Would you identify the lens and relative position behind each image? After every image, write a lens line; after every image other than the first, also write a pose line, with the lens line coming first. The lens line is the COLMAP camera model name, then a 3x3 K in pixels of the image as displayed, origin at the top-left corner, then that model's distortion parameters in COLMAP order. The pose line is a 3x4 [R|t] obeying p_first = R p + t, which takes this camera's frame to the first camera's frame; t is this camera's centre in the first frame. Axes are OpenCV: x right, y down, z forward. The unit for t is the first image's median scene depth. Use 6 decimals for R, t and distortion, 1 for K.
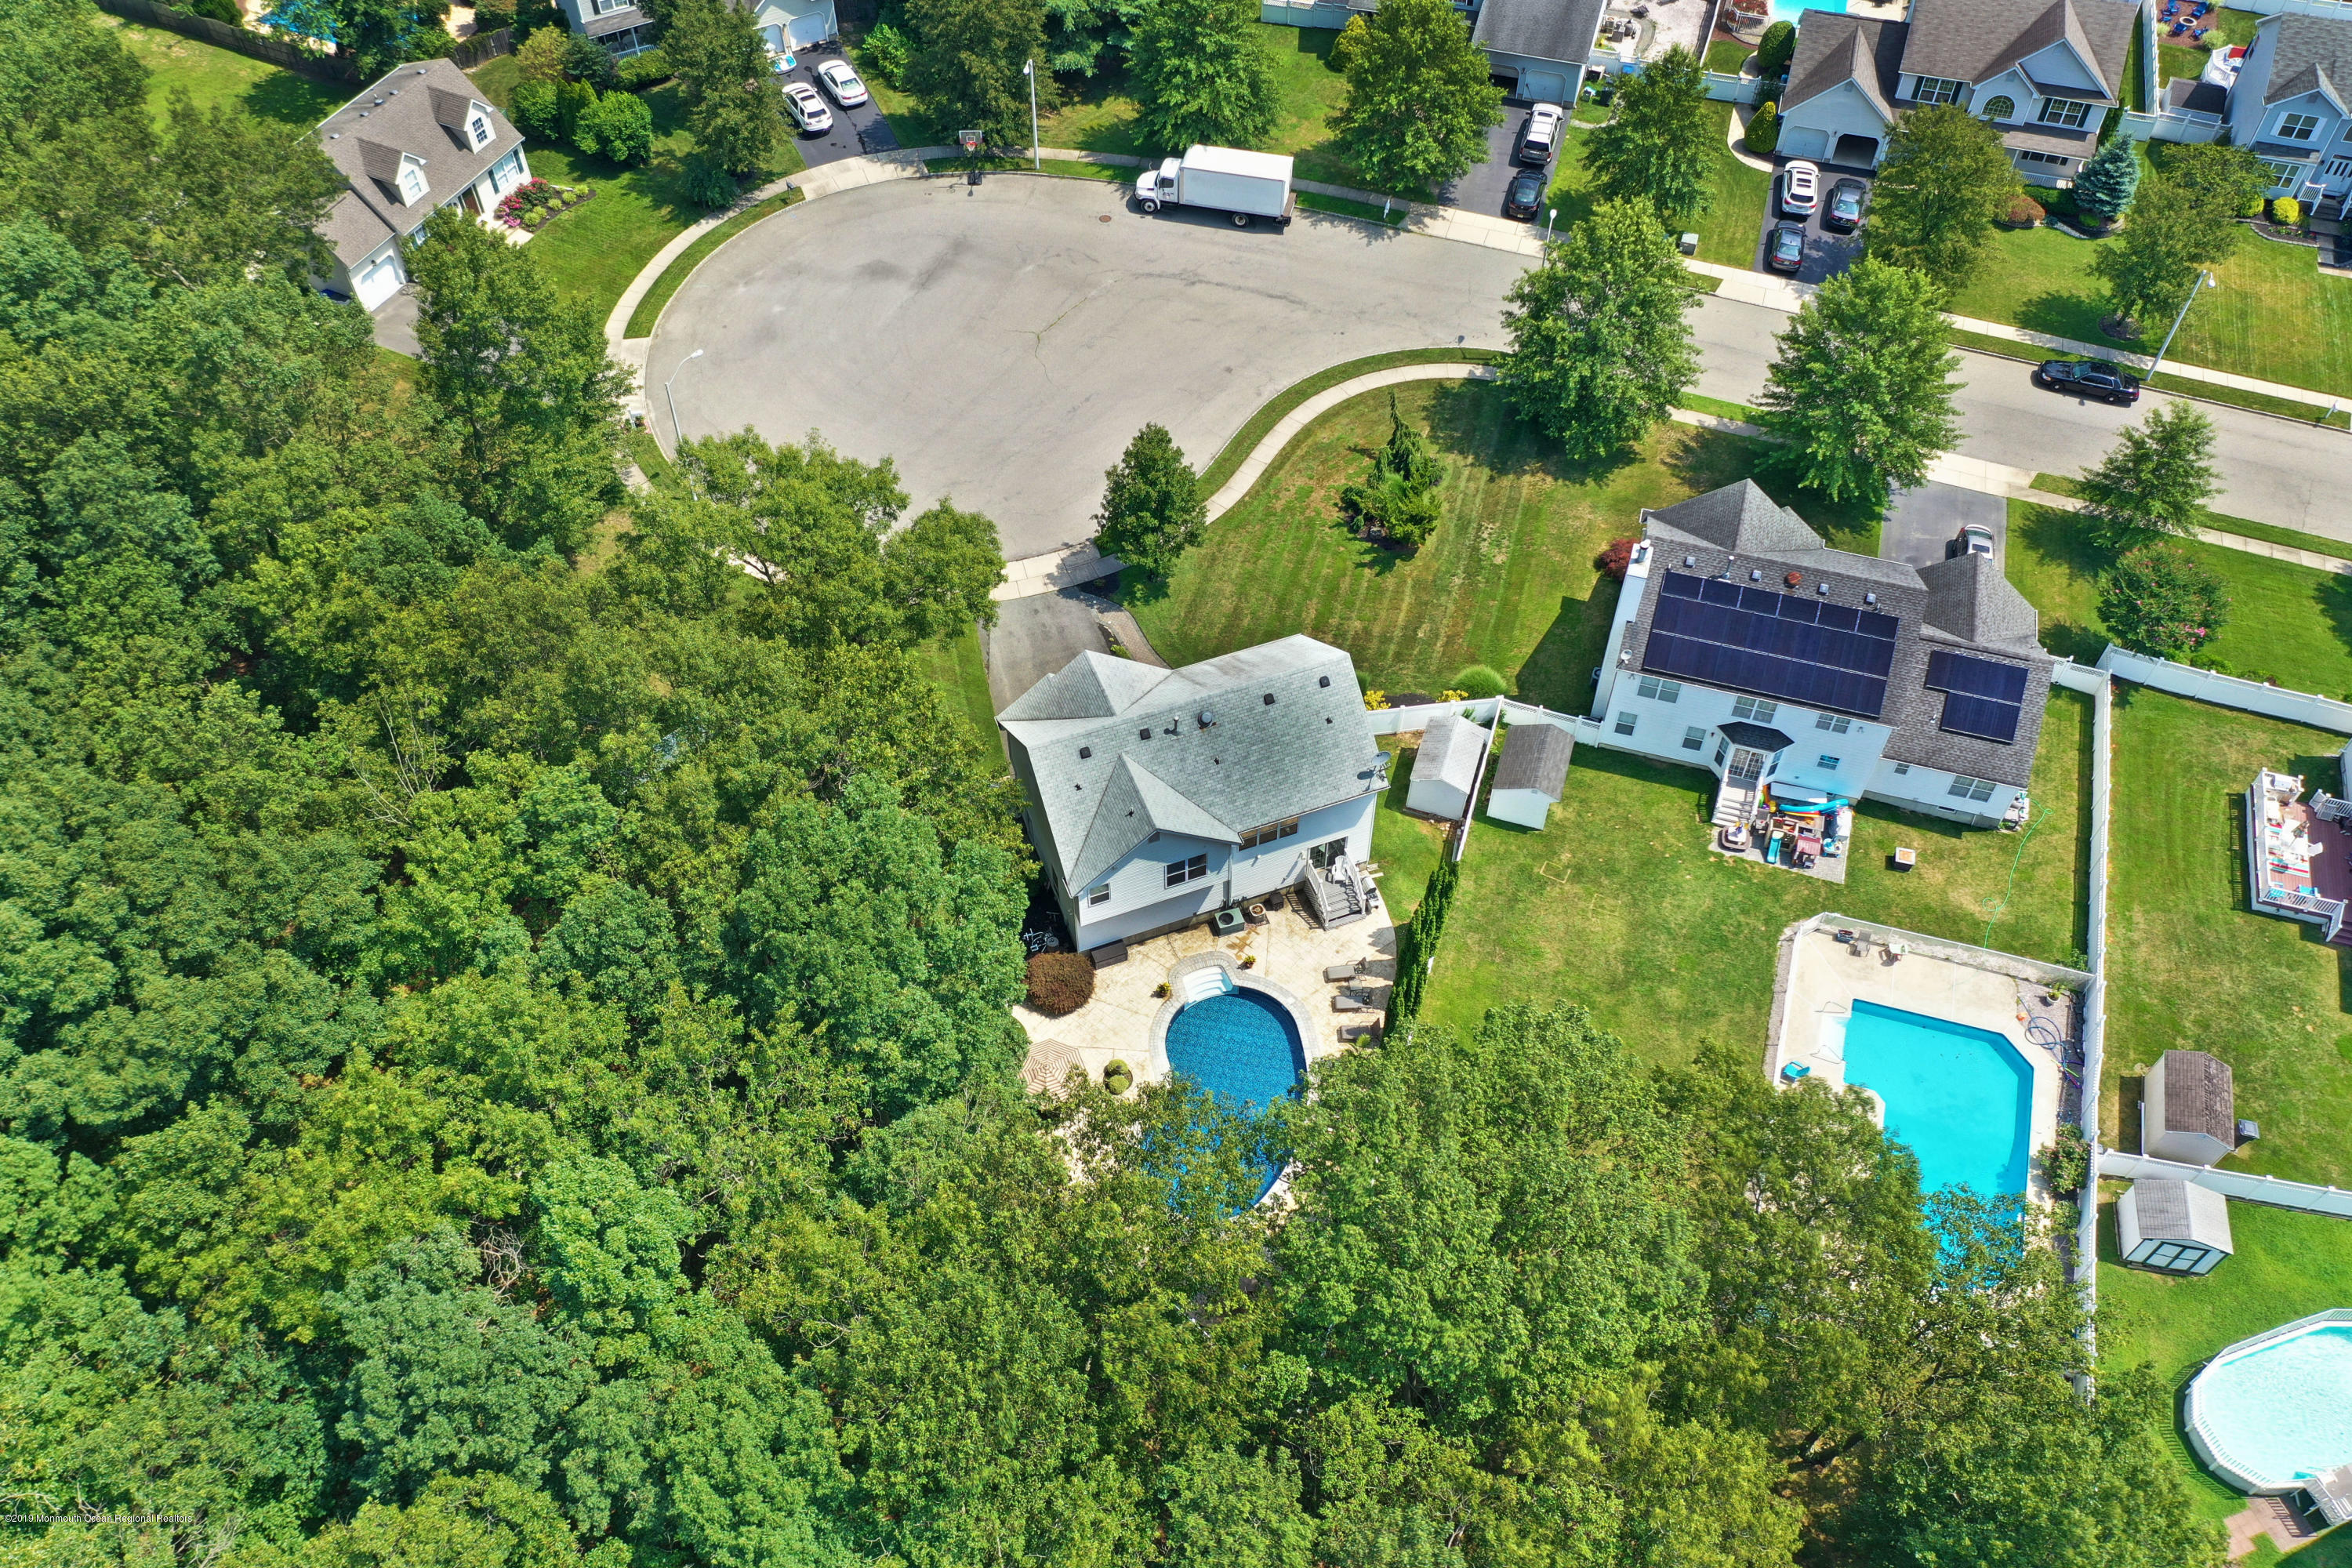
lens RADIAL K [[1836.8, 0, 1172.5], [0, 1836.8, 798.6], [0, 0, 1]] dist [-0.004468, -0.009824]
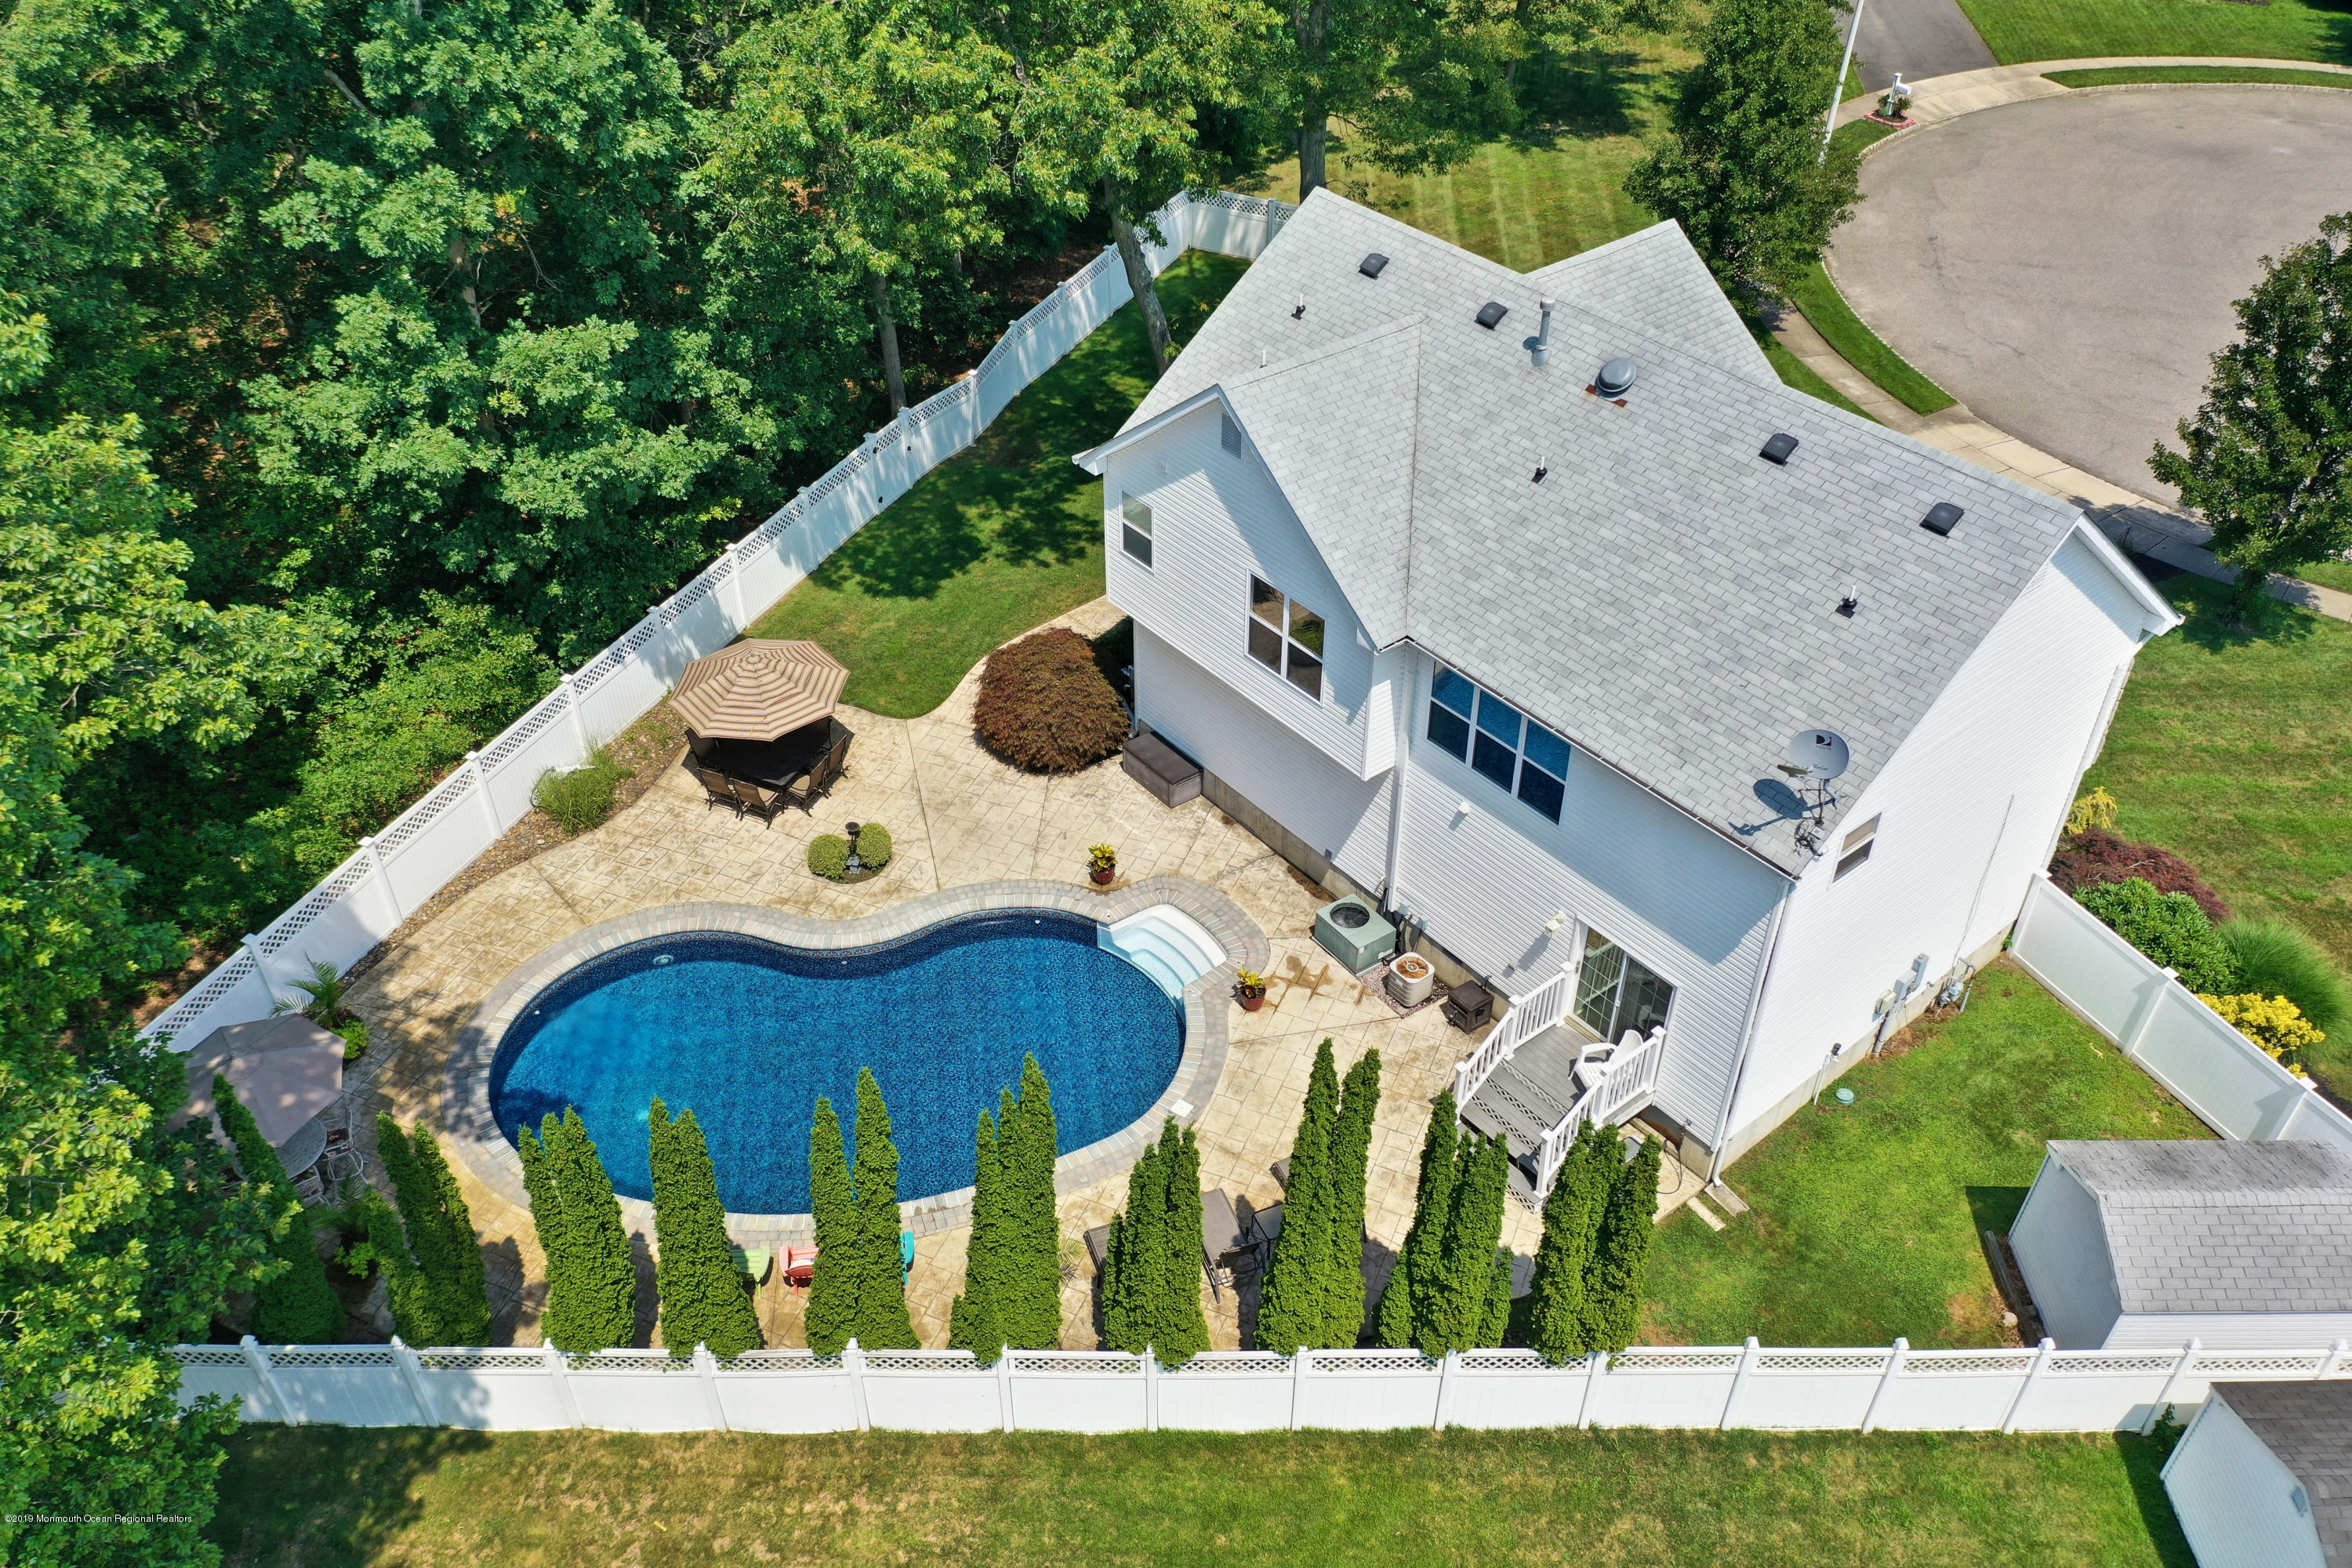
lens RADIAL K [[1846.6, 0, 1166.9], [0, 1846.6, 788.3], [0, 0, 1]] dist [-0.003506, 0.001789]
pose [[0.301176, 0.593168, -0.746622, 0.244285], [-0.748539, 0.632129, 0.200257, 0.000456], [0.590748, 0.498563, 0.634391, 0.609709]]
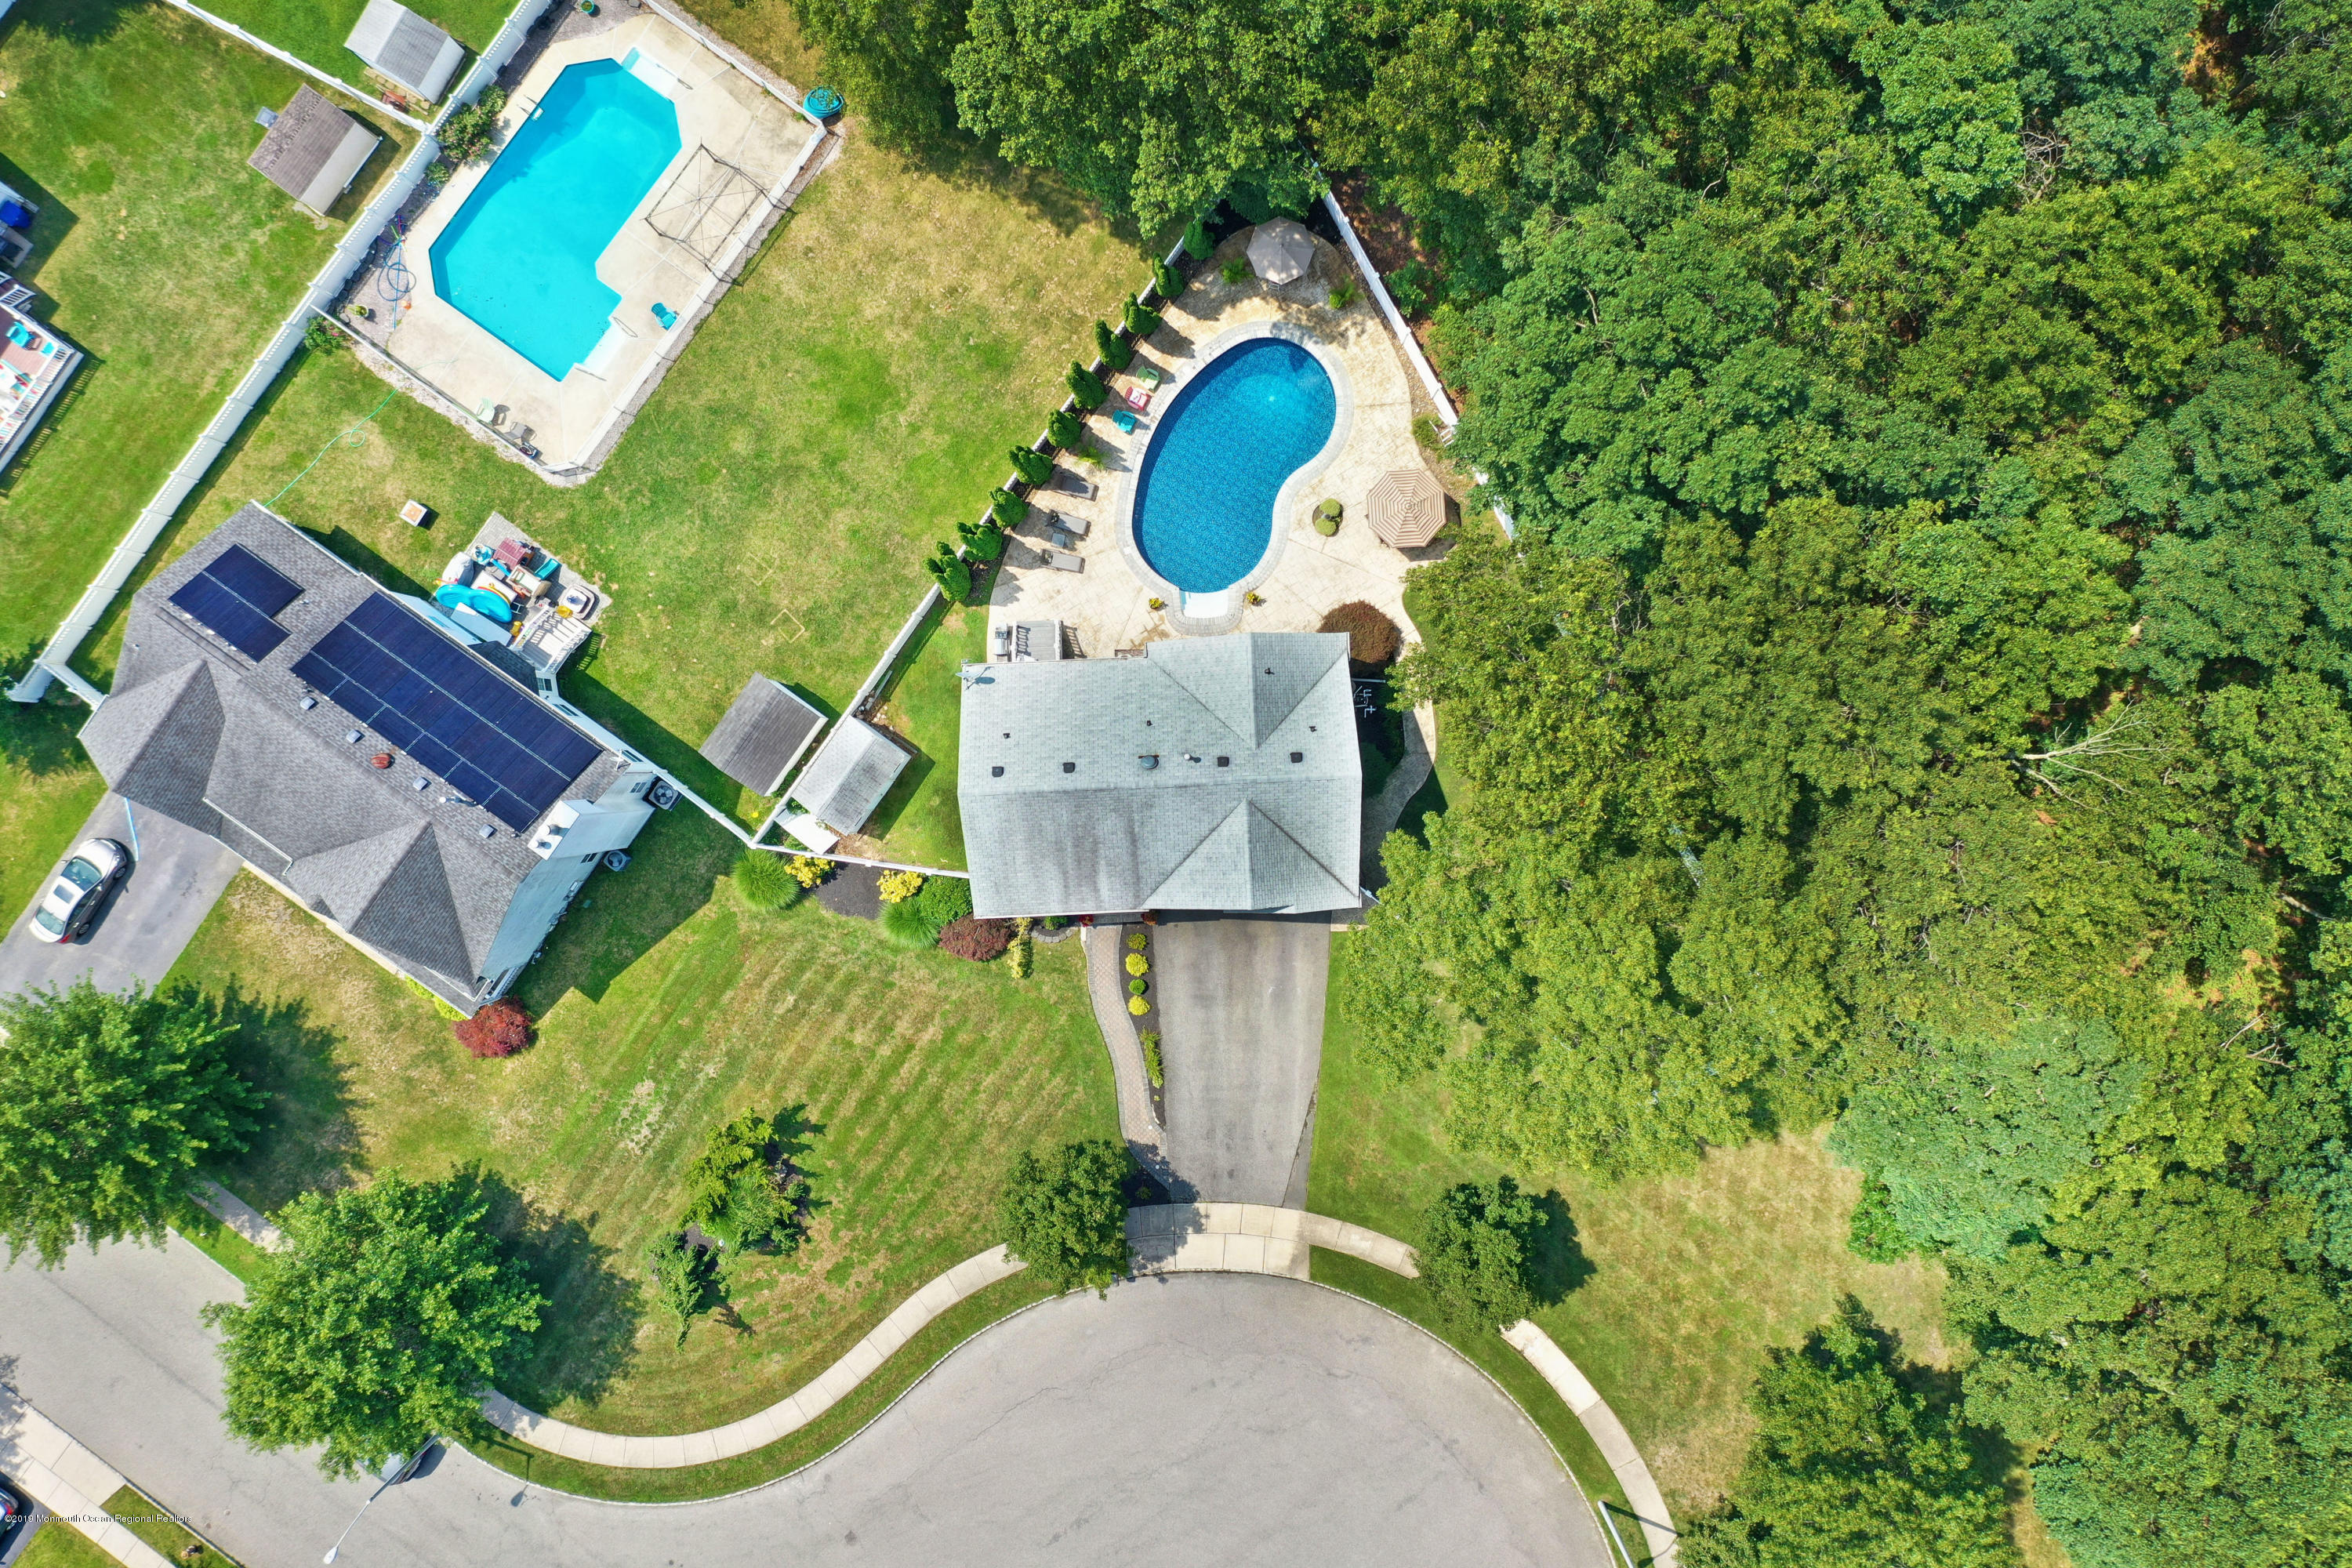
lens RADIAL K [[1846.6, 0, 1166.9], [0, 1846.6, 788.3], [0, 0, 1]] dist [-0.003506, 0.001789]
pose [[-0.949412, -0.313973, 0.006120, 0.000715], [0.253319, -0.754195, 0.605822, -0.459668], [-0.185596, 0.576725, 0.795577, 0.253939]]
